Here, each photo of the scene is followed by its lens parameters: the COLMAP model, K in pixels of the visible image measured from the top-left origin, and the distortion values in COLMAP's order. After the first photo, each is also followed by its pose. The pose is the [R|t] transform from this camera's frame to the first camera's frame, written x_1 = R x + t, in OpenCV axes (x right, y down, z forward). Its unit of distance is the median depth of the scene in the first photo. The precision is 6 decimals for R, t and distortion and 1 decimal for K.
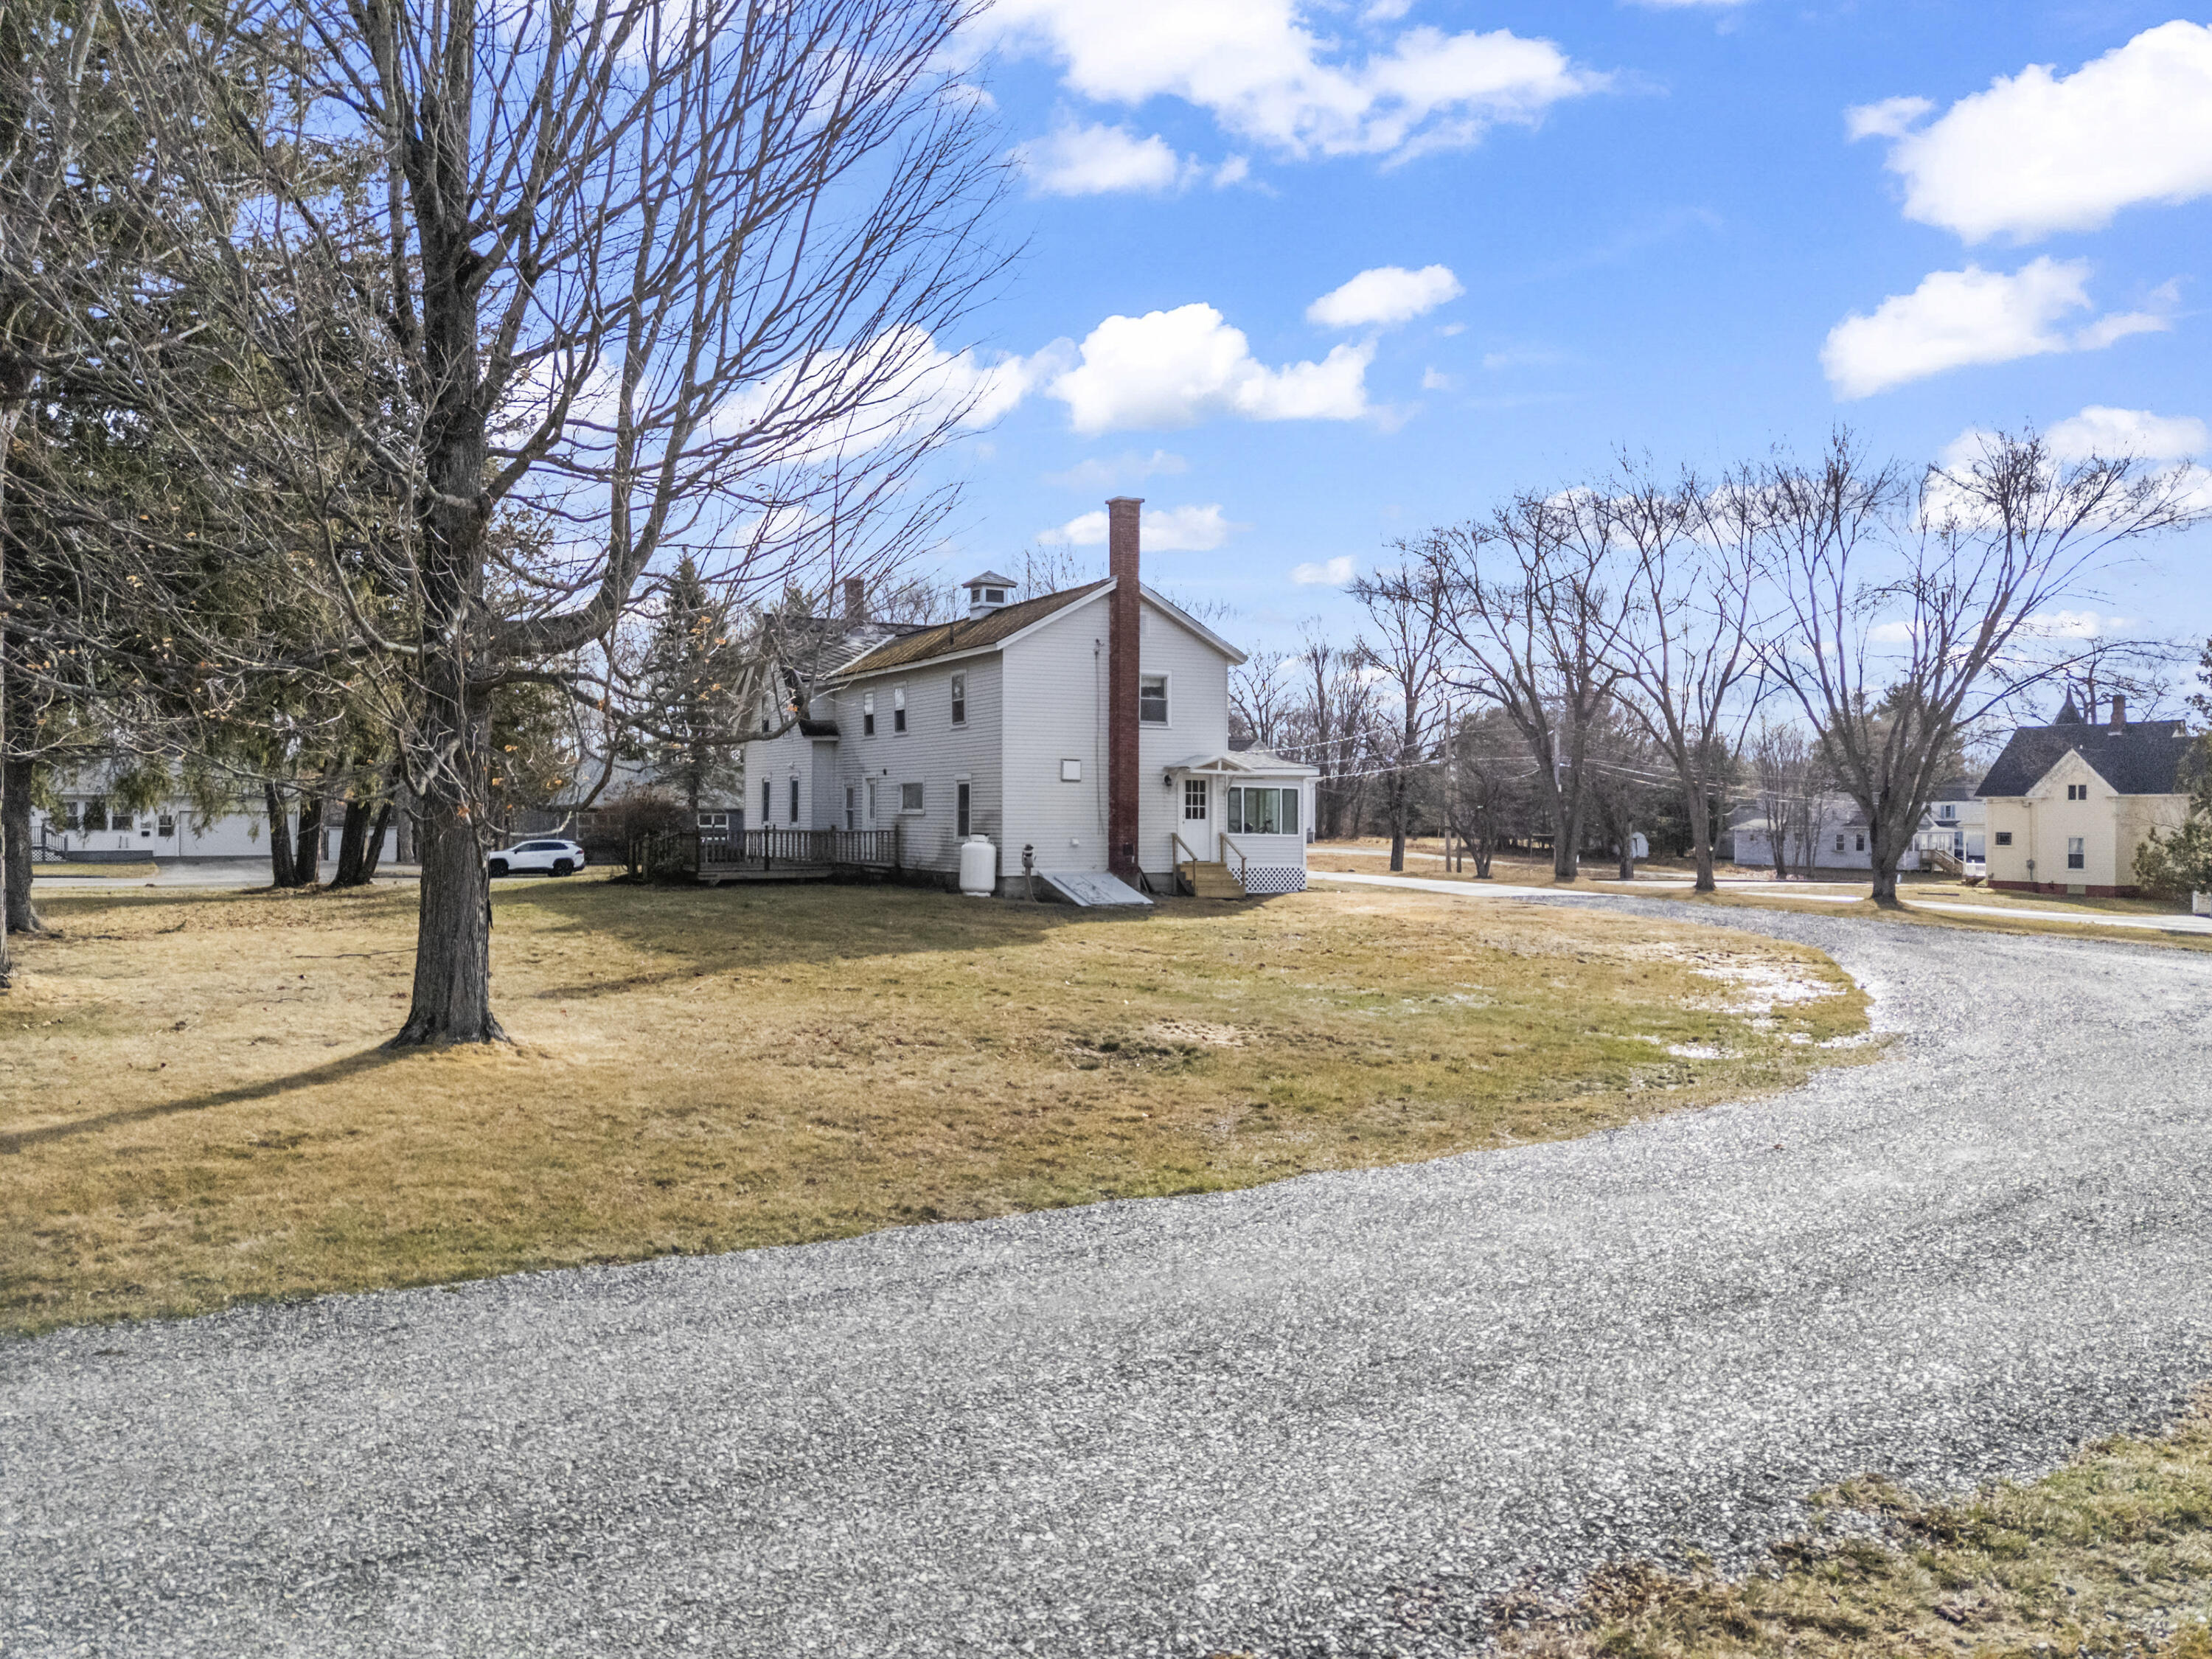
lens RADIAL K [[1604.2, 0, 1100.7], [0, 1604.2, 831.0], [0, 0, 1]] dist [0.083961, -0.071766]
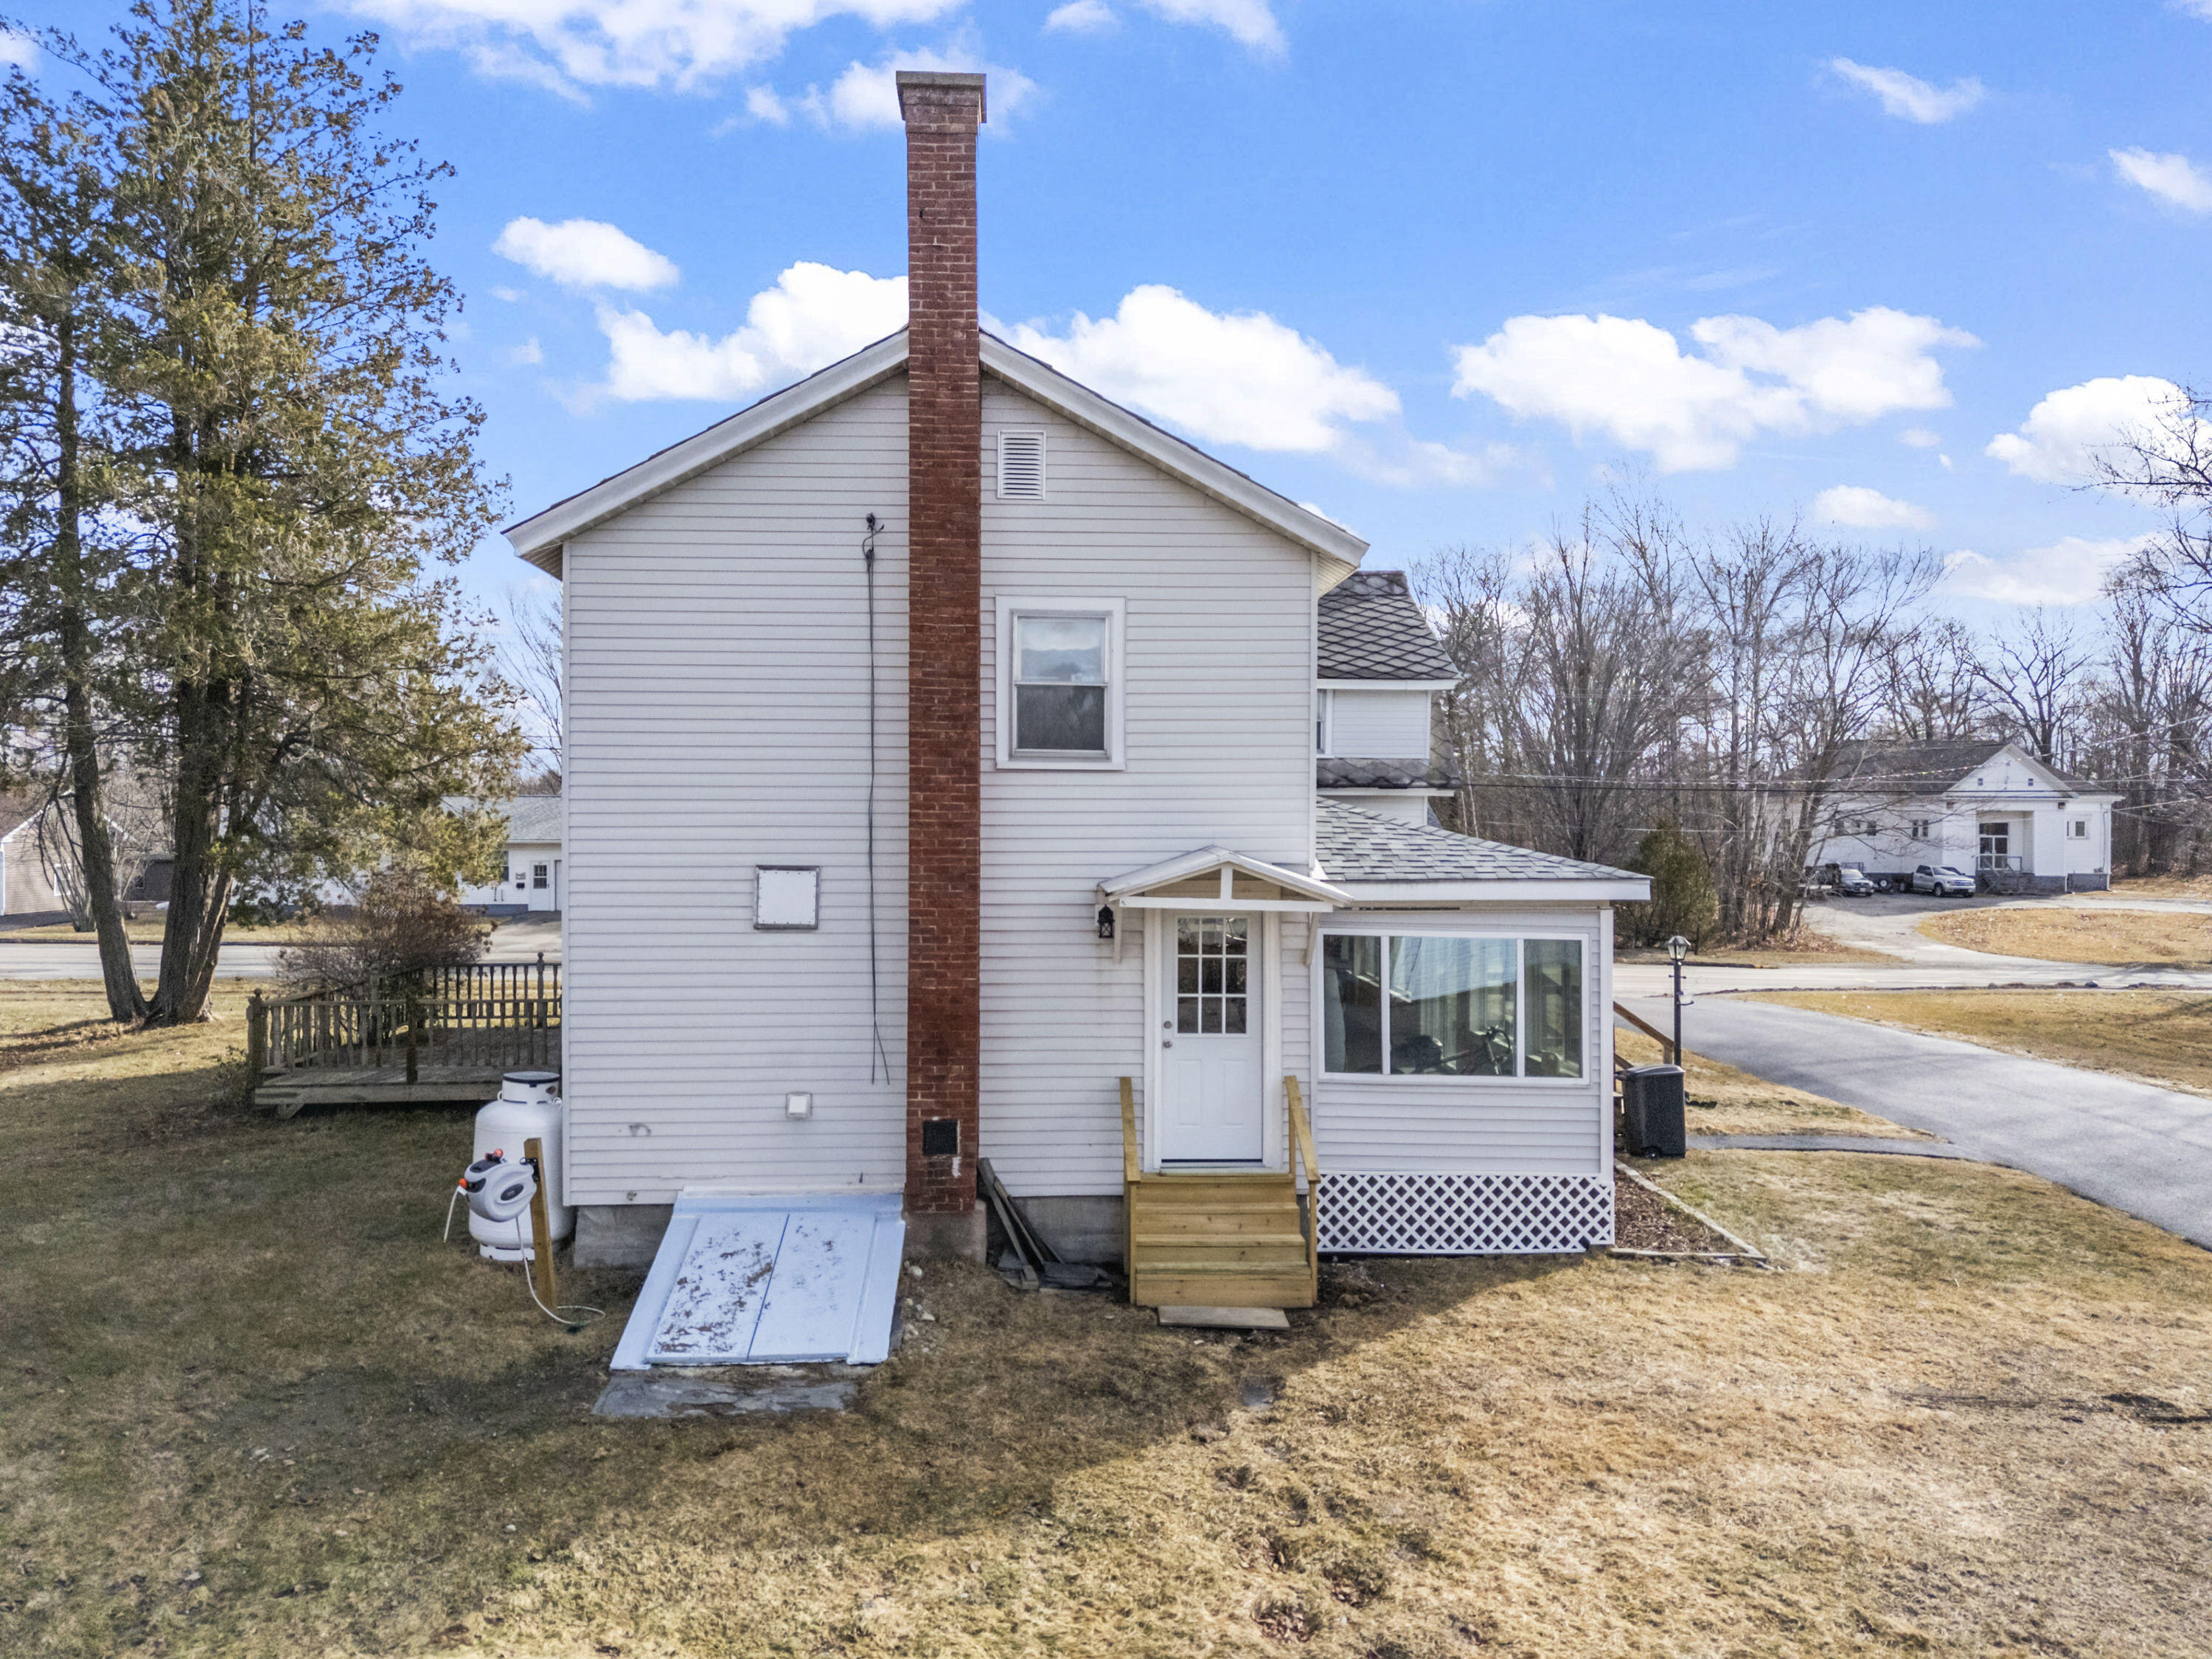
lens RADIAL K [[1604.2, 0, 1100.7], [0, 1604.2, 831.0], [0, 0, 1]] dist [0.083961, -0.071766]
pose [[0.885002, 0.004137, -0.465569, 0.196410], [-0.007102, 0.999964, -0.004613, -0.048745], [0.465533, 0.007389, 0.885000, 0.684500]]
